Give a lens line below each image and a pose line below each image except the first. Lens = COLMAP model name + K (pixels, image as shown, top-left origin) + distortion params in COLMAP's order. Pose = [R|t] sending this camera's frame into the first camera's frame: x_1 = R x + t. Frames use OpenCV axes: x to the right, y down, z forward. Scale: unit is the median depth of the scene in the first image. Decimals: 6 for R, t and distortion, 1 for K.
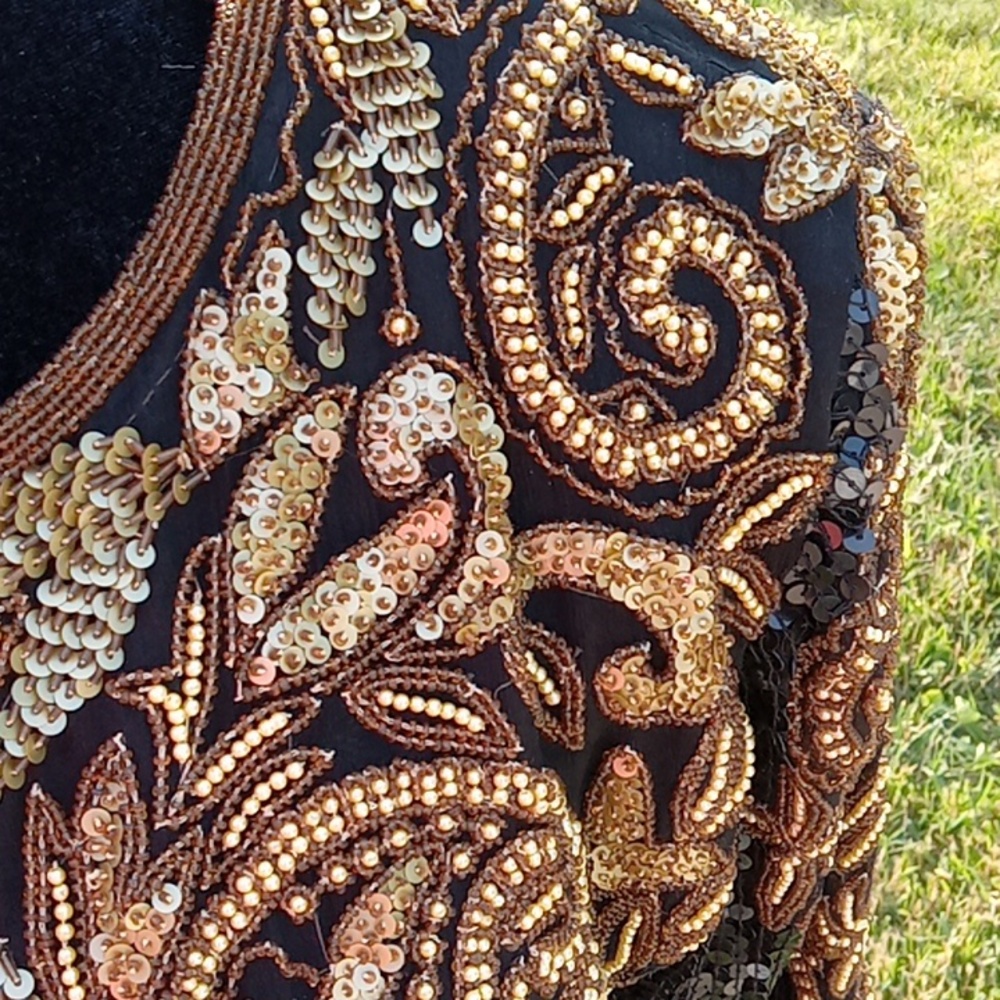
lens RADIAL K [[1634.8, 0, 500.0], [0, 1634.8, 500.0], [0, 0, 1]] dist [0.049778, -0.231760]
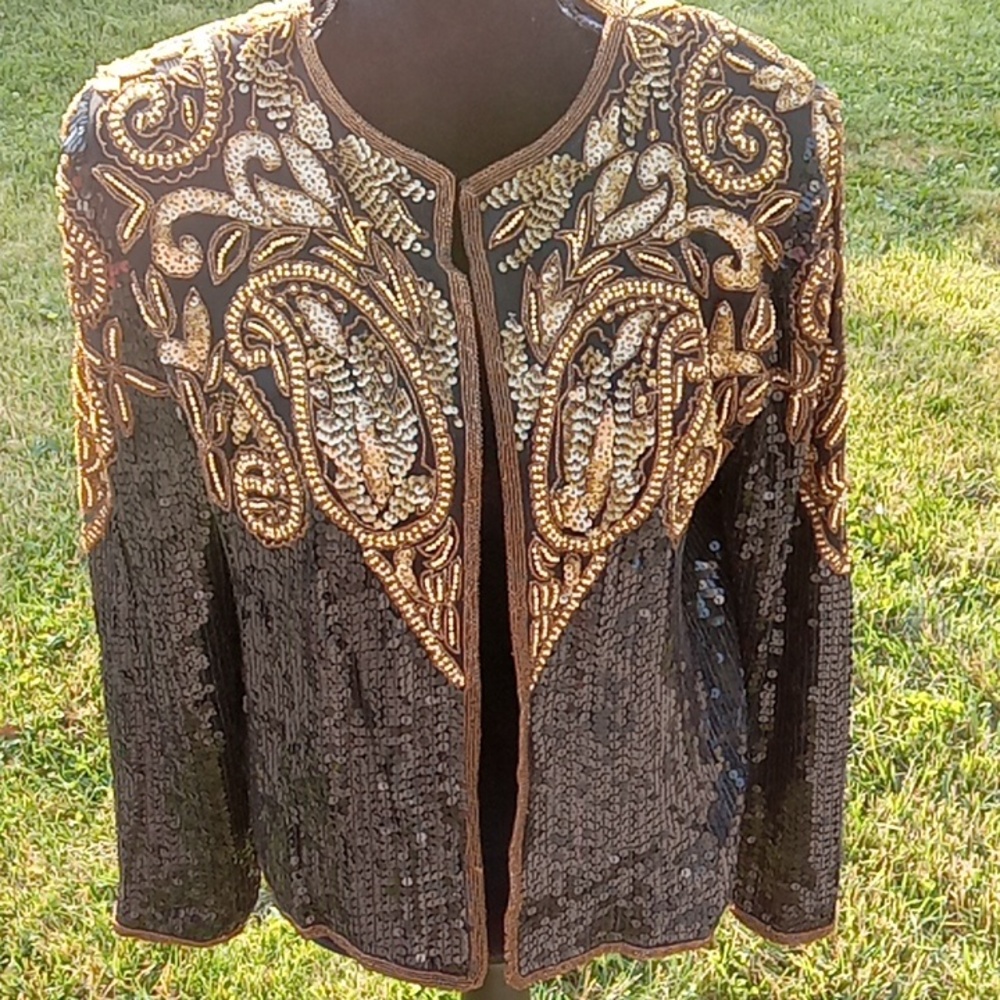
lens RADIAL K [[1634.8, 0, 500.0], [0, 1634.8, 500.0], [0, 0, 1]] dist [0.049778, -0.231760]
pose [[0.989576, 0.049766, -0.135142, 0.103954], [-0.074704, 0.979656, -0.186259, 1.149793], [0.123123, 0.194413, 0.973162, -1.886289]]
